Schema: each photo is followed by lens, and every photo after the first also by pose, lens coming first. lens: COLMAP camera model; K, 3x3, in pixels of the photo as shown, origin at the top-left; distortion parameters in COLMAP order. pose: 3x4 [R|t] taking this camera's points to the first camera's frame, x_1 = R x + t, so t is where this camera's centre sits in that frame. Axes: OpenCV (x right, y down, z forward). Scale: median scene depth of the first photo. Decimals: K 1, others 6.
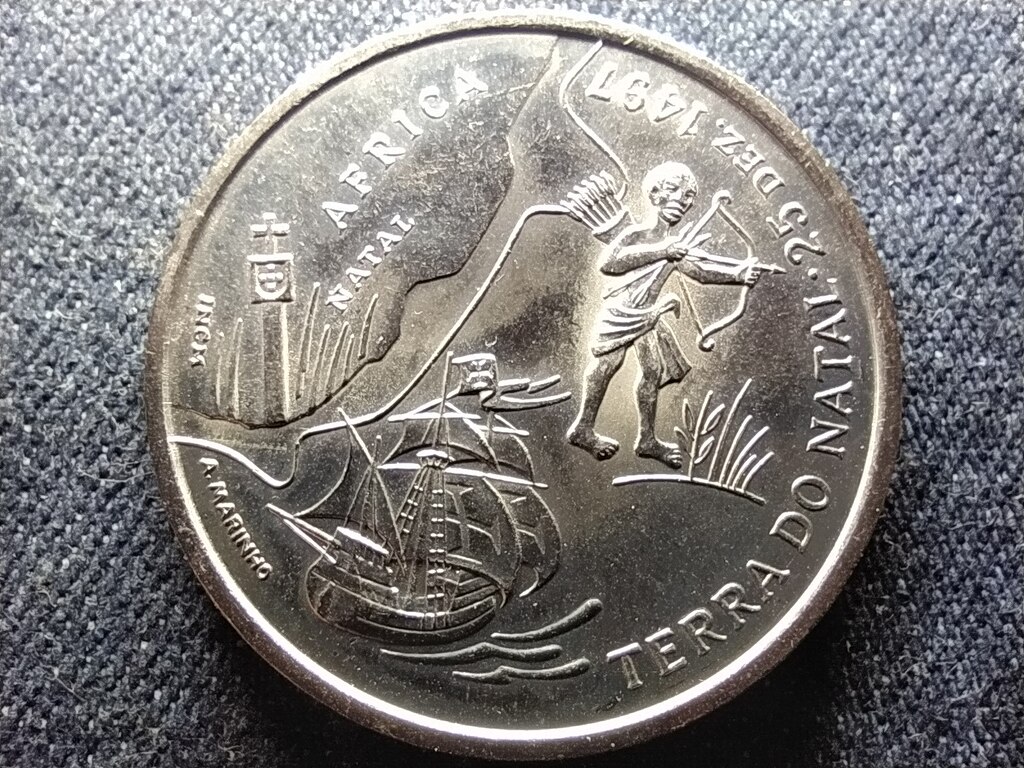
lens RADIAL K [[820.4, 0, 512.0], [0, 820.4, 374.9], [0, 0, 1]] dist [0.062090, -0.084137]
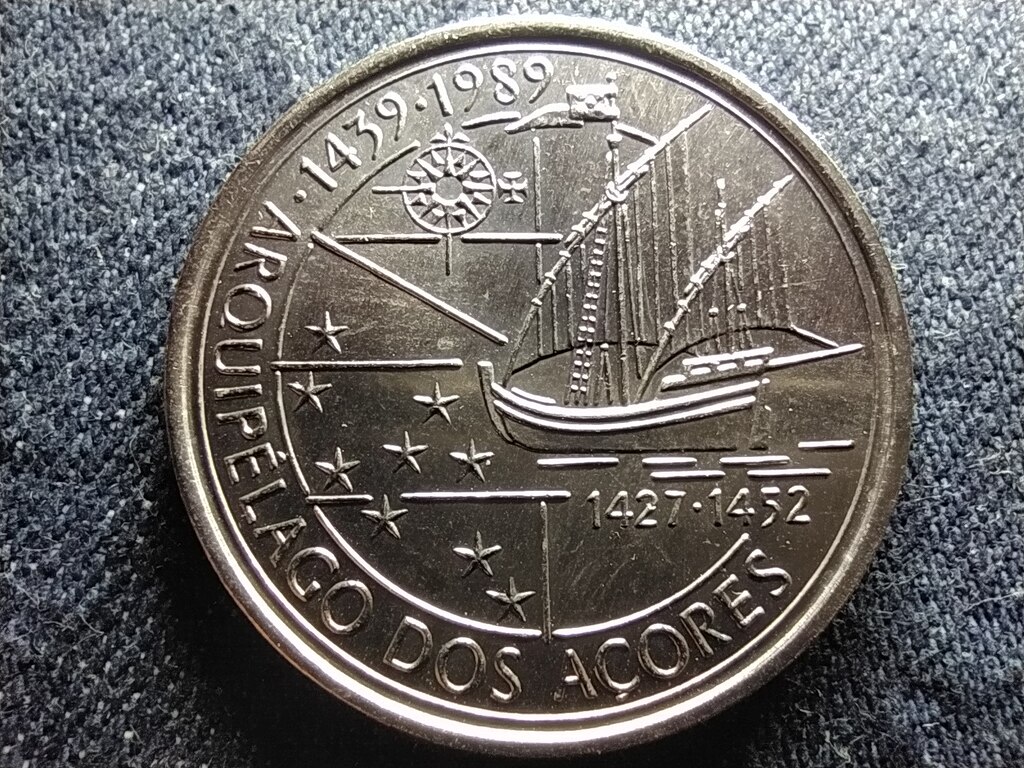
lens RADIAL K [[820.4, 0, 503.1], [0, 820.4, 383.5], [0, 0, 1]] dist [0.062090, -0.084137]
pose [[0.993518, 0.113620, -0.003379, -0.314381], [-0.113669, 0.993210, -0.024750, 0.123514], [0.000544, 0.024974, 0.999688, 0.034115]]
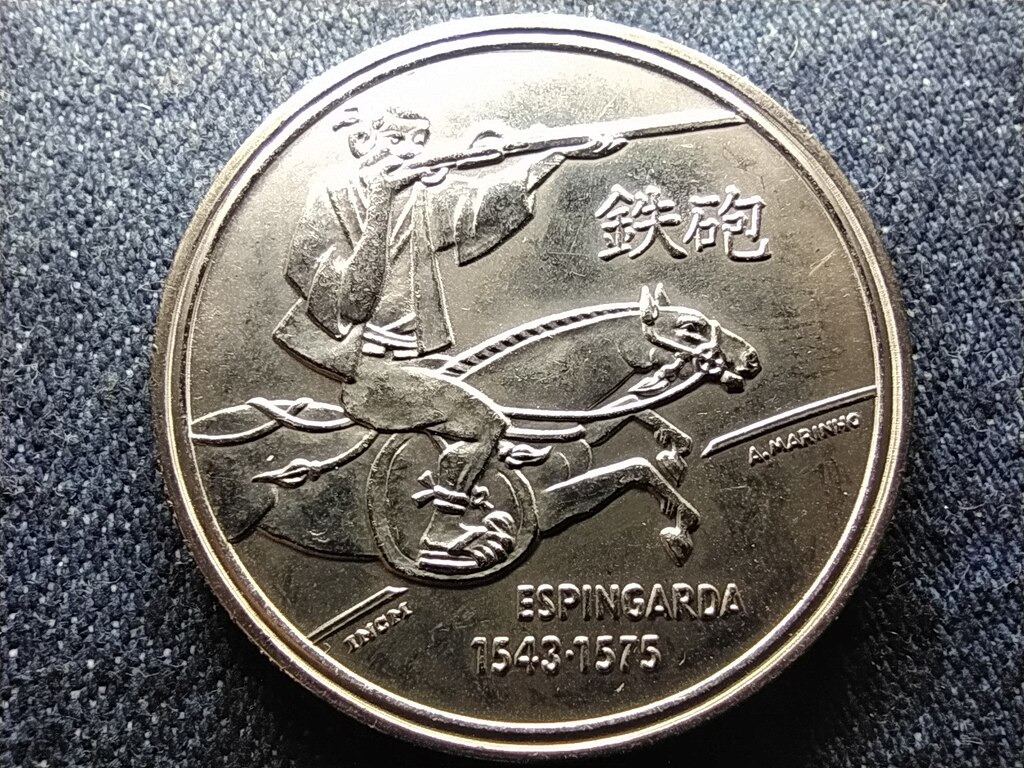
lens RADIAL K [[820.4, 0, 513.8], [0, 820.4, 405.8], [0, 0, 1]] dist [0.062090, -0.084137]
pose [[0.989636, -0.138168, 0.039130, -0.112642], [0.139862, 0.989171, -0.044489, 0.369120], [-0.032560, 0.049501, 0.998243, -0.029196]]
